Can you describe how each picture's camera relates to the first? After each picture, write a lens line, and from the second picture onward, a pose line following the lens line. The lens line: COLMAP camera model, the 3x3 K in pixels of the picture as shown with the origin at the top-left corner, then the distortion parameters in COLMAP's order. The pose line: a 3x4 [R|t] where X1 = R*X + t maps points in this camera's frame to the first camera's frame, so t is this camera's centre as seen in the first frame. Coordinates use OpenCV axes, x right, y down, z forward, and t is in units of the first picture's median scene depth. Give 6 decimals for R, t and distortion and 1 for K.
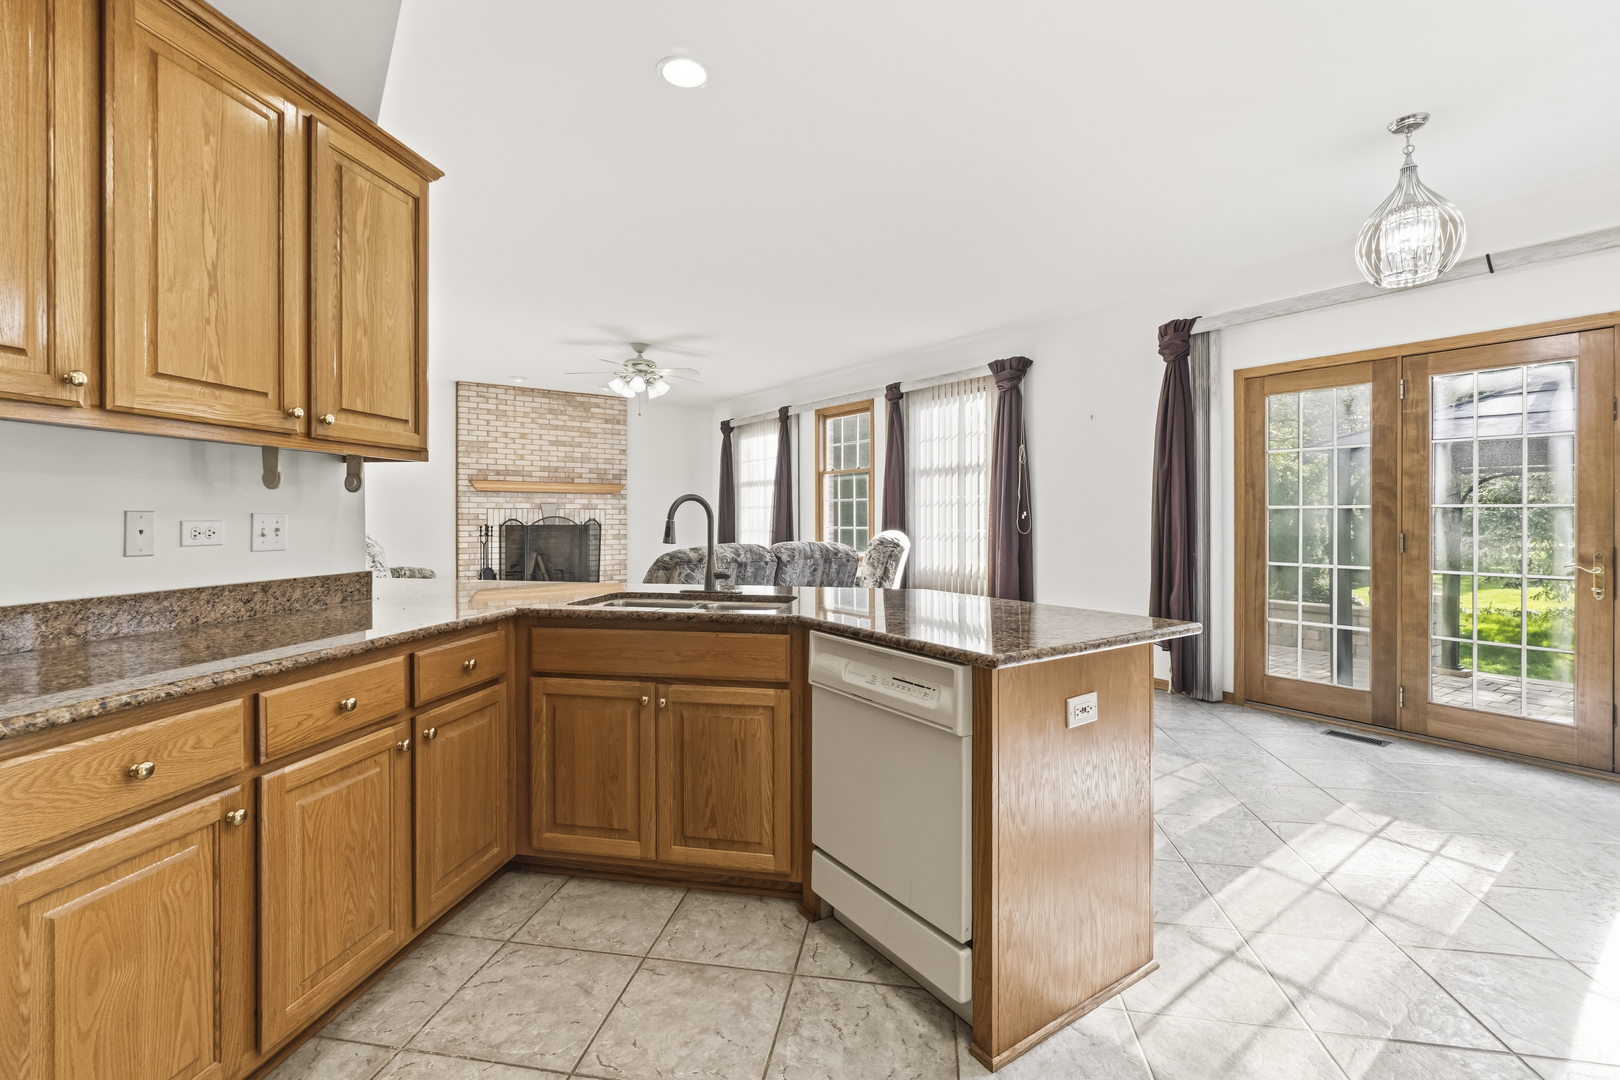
lens RADIAL K [[710.8, 0, 807.7], [0, 710.8, 515.6], [0, 0, 1]] dist [-0.000922, 0.000068]
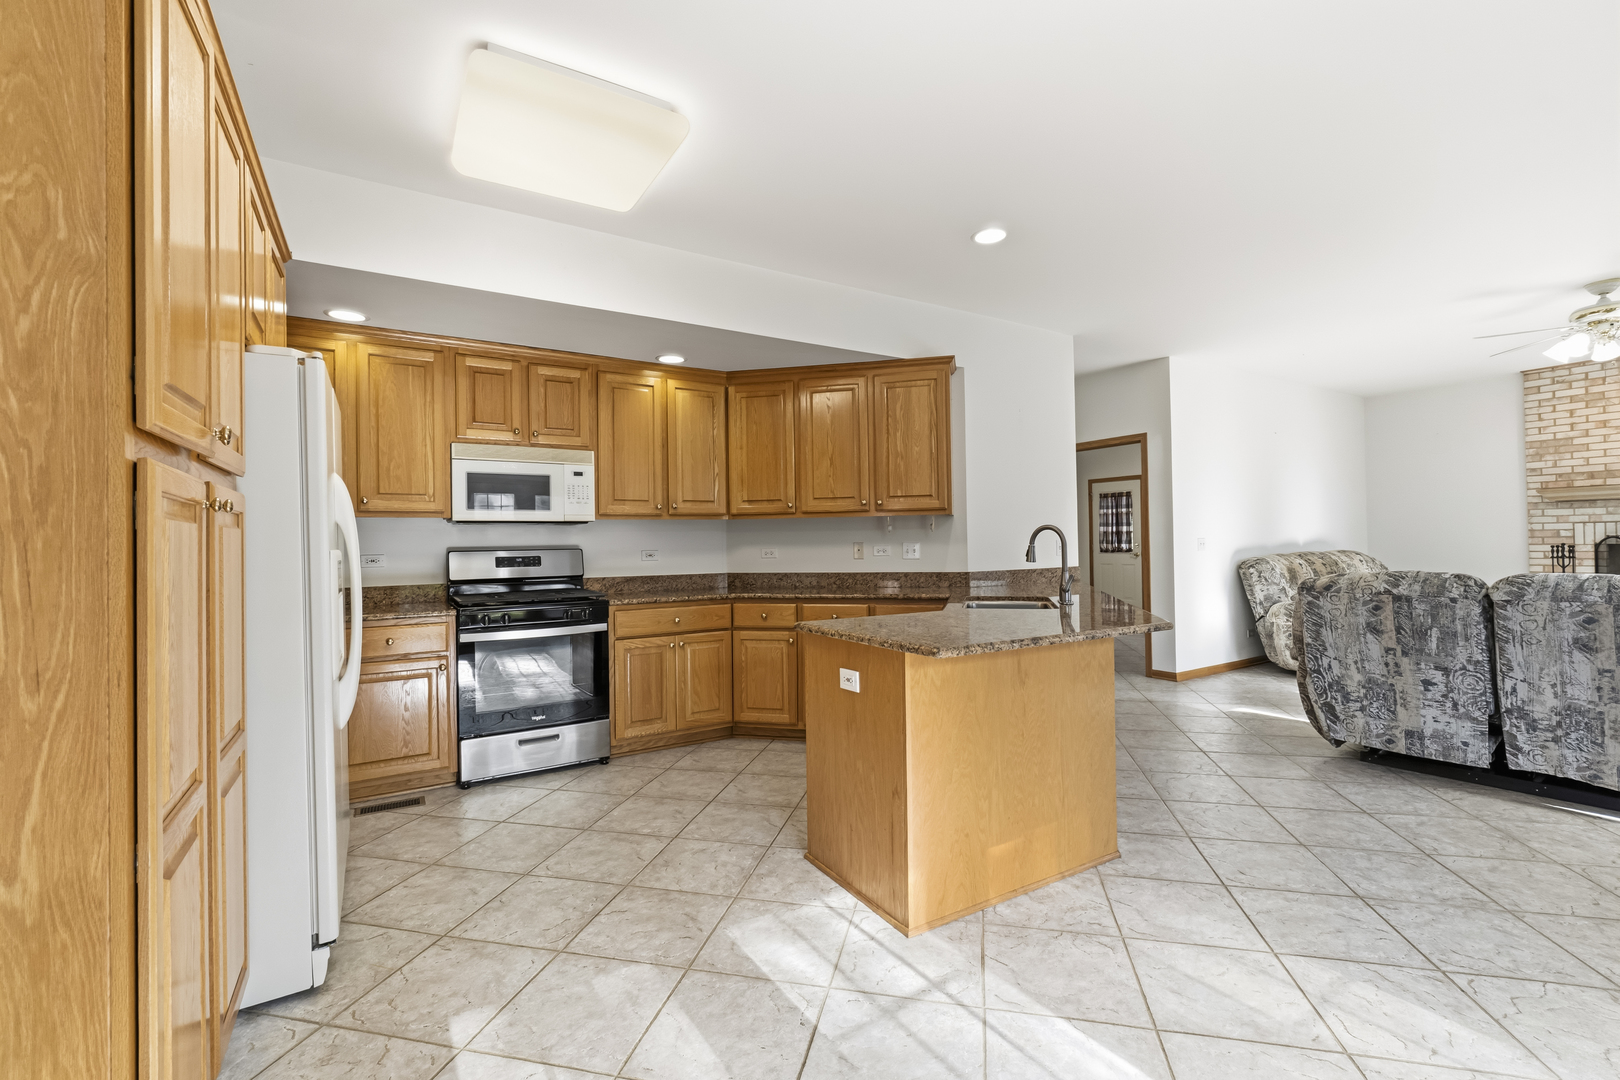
lens RADIAL K [[697.9, 0, 810.0], [0, 697.9, 540.0], [0, 0, 1]] dist [-0.000095, 0.000158]
pose [[-0.064672, -0.004657, -0.997896, 0.366642], [0.016585, 0.999846, -0.005741, -0.000713], [0.997769, -0.016921, -0.064585, 0.207636]]
